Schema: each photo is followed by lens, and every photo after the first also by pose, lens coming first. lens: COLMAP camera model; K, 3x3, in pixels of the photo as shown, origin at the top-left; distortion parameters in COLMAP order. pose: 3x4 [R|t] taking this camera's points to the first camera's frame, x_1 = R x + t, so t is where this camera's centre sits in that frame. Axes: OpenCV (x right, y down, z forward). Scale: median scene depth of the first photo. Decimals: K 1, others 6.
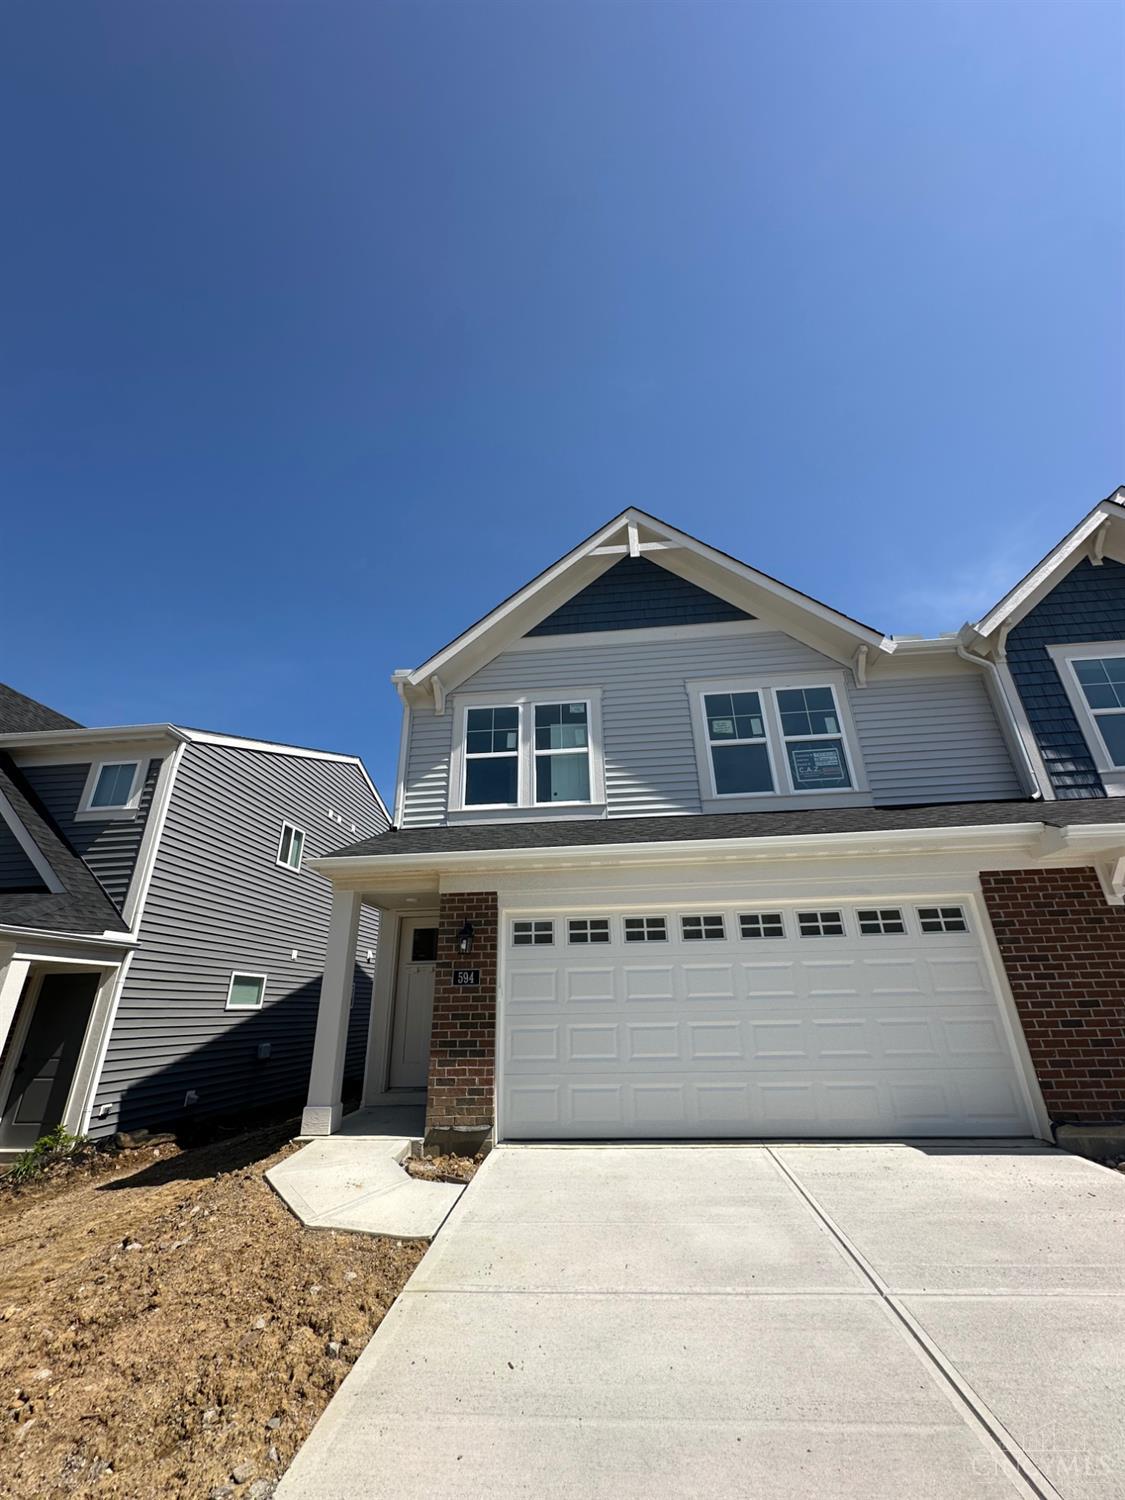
lens RADIAL K [[599.7, 0, 563.2], [0, 599.7, 749.2], [0, 0, 1]] dist [-0.003021, 0.000900]
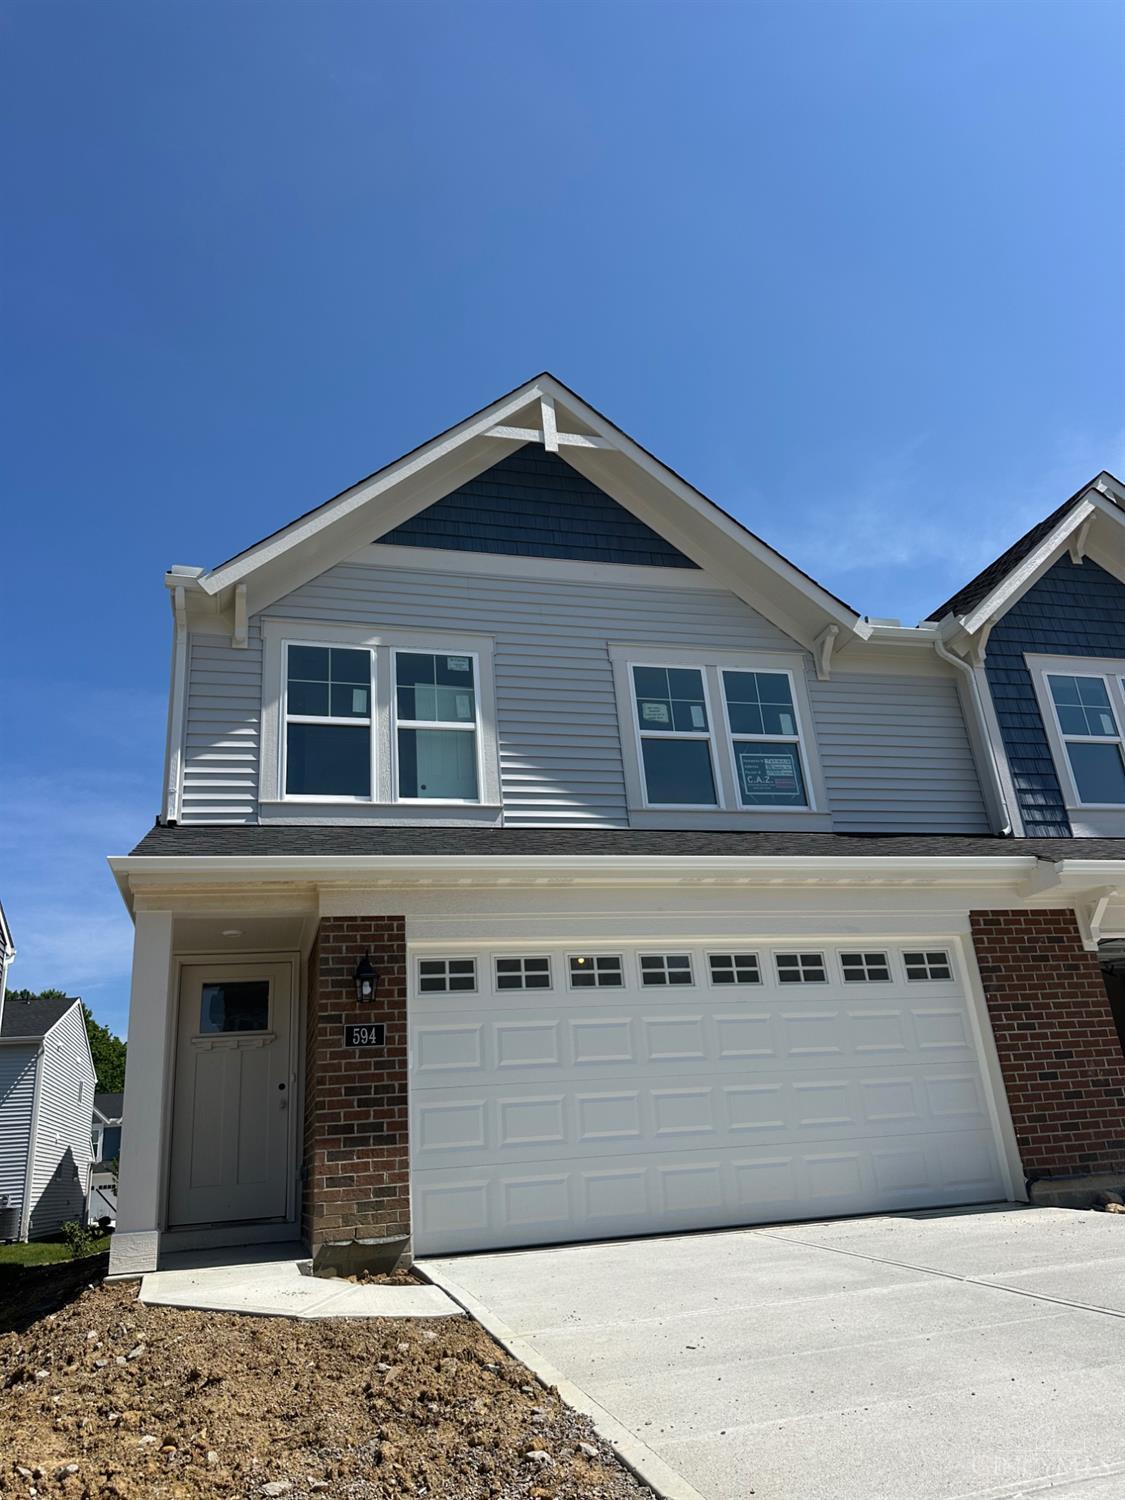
lens RADIAL K [[1038.2, 0, 552.5], [0, 1038.2, 755.5], [0, 0, 1]] dist [0.199885, -0.429700]
pose [[0.934402, 0.084646, 0.346016, -0.303066], [-0.091532, 0.995796, 0.003576, 0.023248], [-0.344259, -0.035013, 0.938222, -0.160238]]
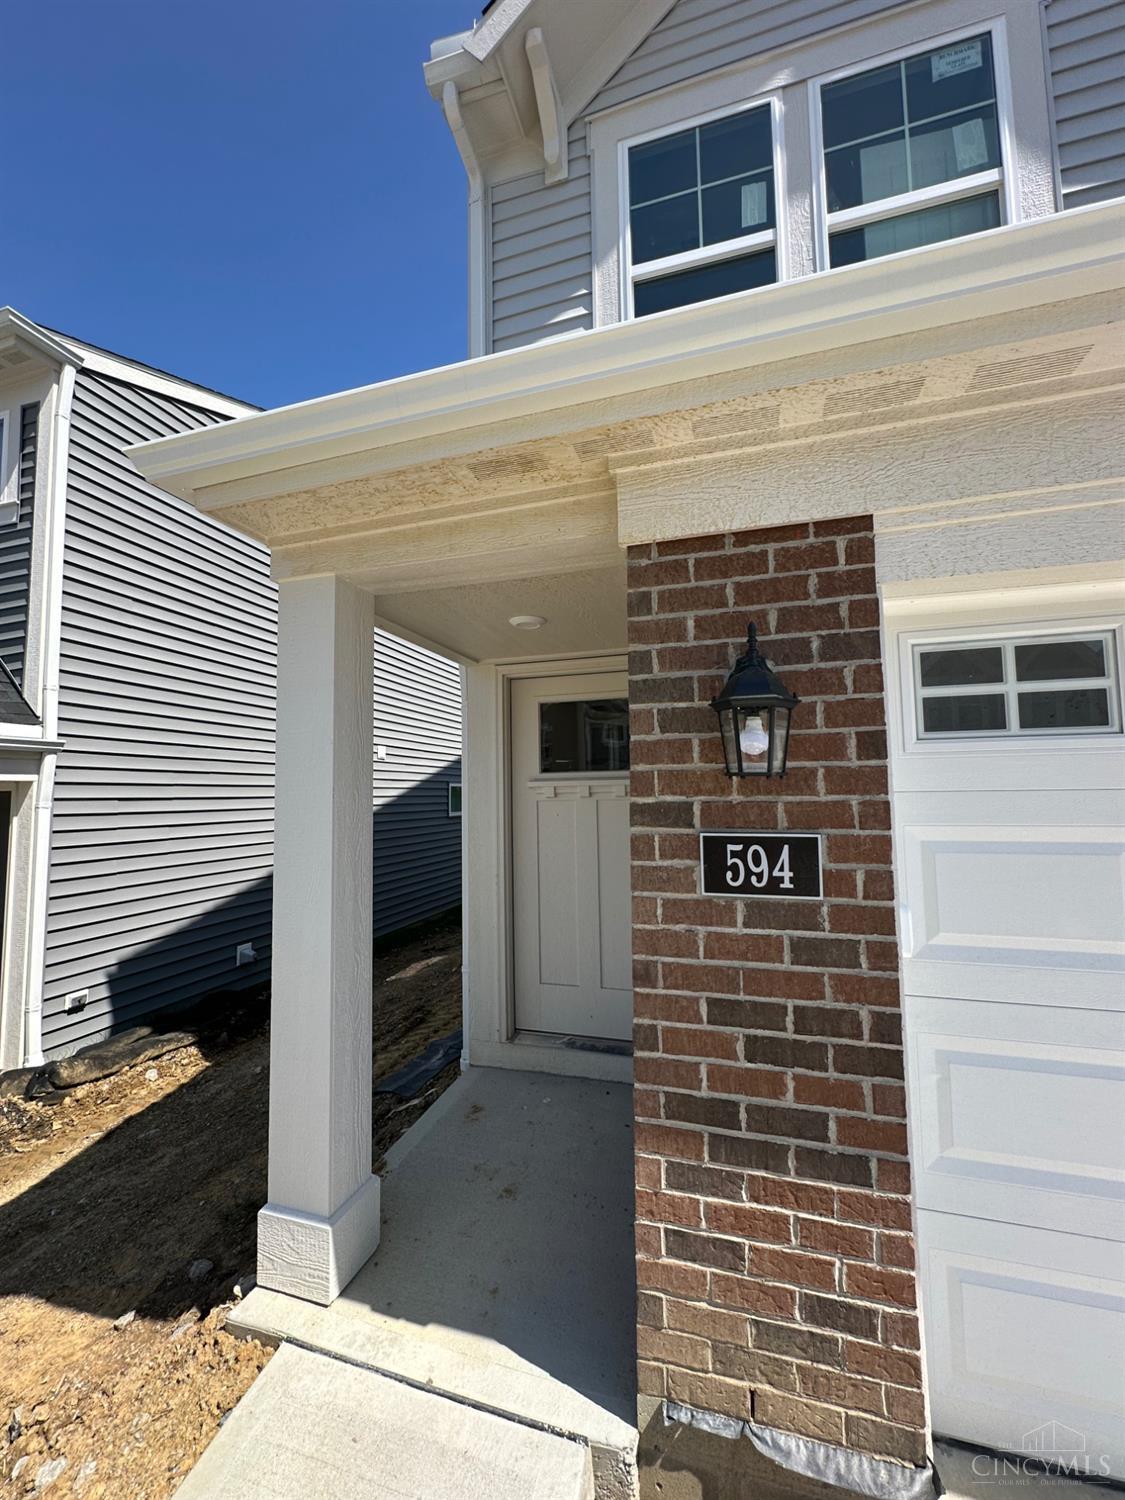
lens RADIAL K [[599.7, 0, 563.2], [0, 599.7, 749.2], [0, 0, 1]] dist [-0.003021, 0.000900]
pose [[0.979774, -0.008492, -0.199928, -0.140900], [0.074481, 0.942792, 0.324955, 0.185892], [0.185731, -0.333273, 0.924355, 0.573765]]
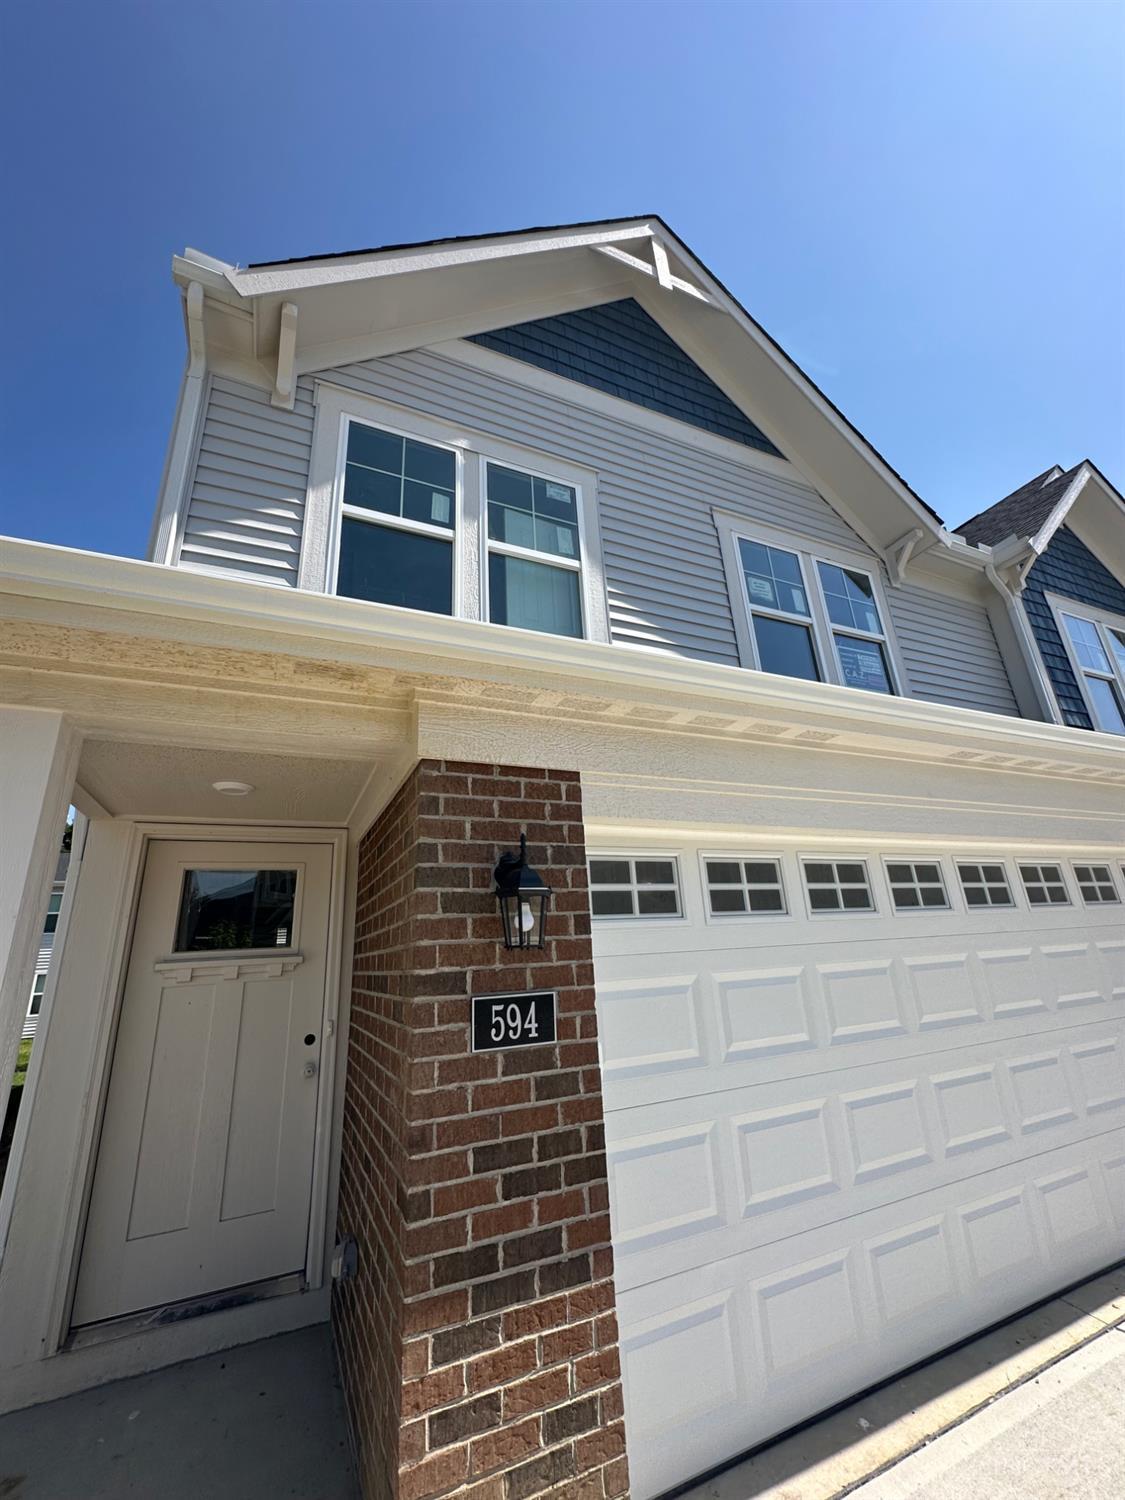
lens RADIAL K [[599.7, 0, 563.2], [0, 599.7, 749.2], [0, 0, 1]] dist [-0.003021, 0.000900]
pose [[0.863699, 0.137218, 0.484969, -0.230191], [-0.166434, 0.985898, 0.017456, 0.170715], [-0.475735, -0.095792, 0.874357, 0.537531]]
